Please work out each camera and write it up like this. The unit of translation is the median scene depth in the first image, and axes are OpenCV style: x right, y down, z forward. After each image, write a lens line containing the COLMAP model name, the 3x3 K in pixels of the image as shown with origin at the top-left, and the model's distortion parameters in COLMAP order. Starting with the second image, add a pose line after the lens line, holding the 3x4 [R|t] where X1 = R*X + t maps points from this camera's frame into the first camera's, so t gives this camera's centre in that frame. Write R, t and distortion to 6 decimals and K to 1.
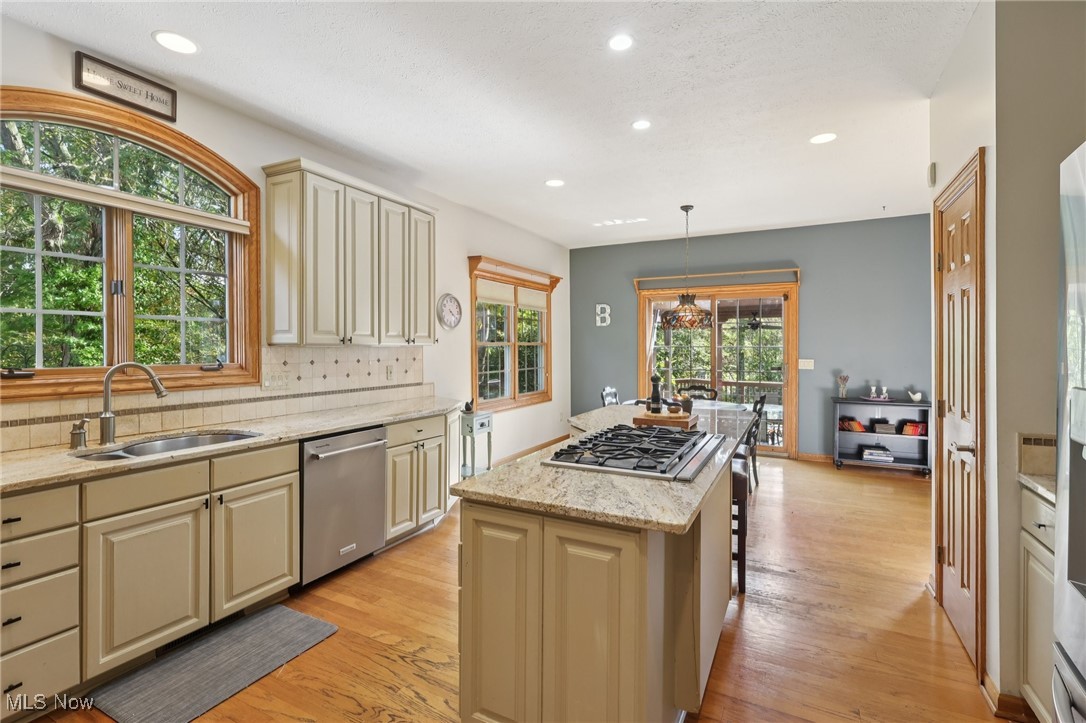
lens RADIAL K [[512.7, 0, 537.8], [0, 512.7, 354.8], [0, 0, 1]] dist [-0.008018, 0.002528]
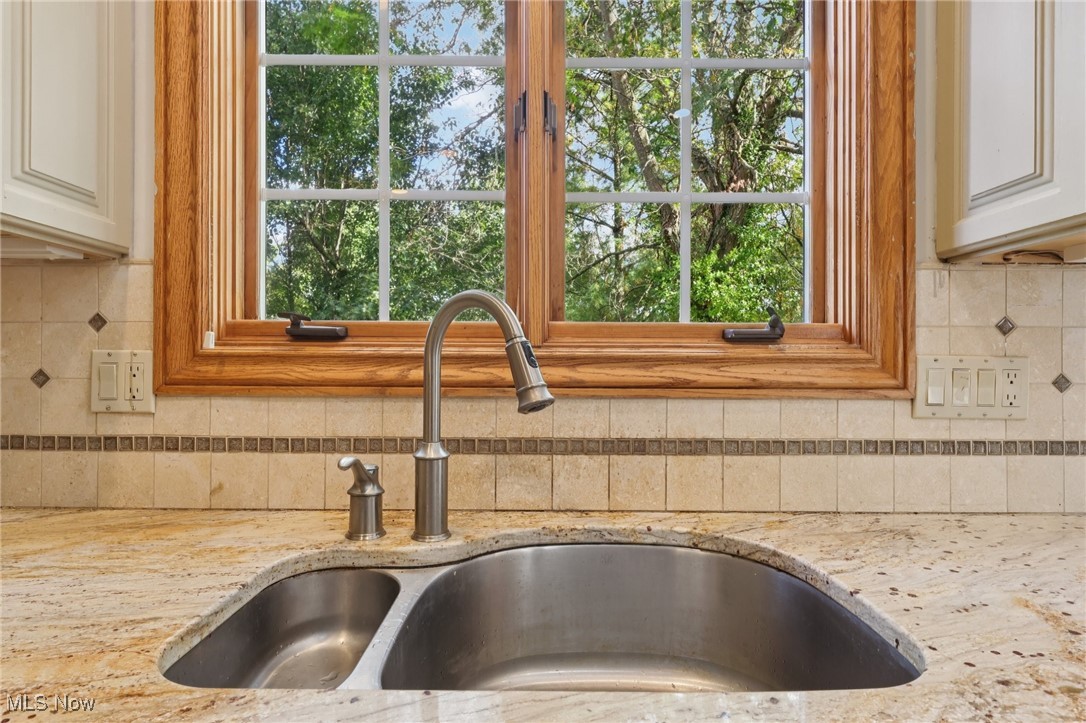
lens RADIAL K [[568.7, 0, 537.1], [0, 568.7, 363.9], [0, 0, 1]] dist [-0.014646, 0.001497]
pose [[0.464848, 0.002145, -0.885388, -0.378975], [-0.018478, 0.999803, -0.007279, 0.048747], [0.885198, 0.019744, 0.464795, 0.703873]]
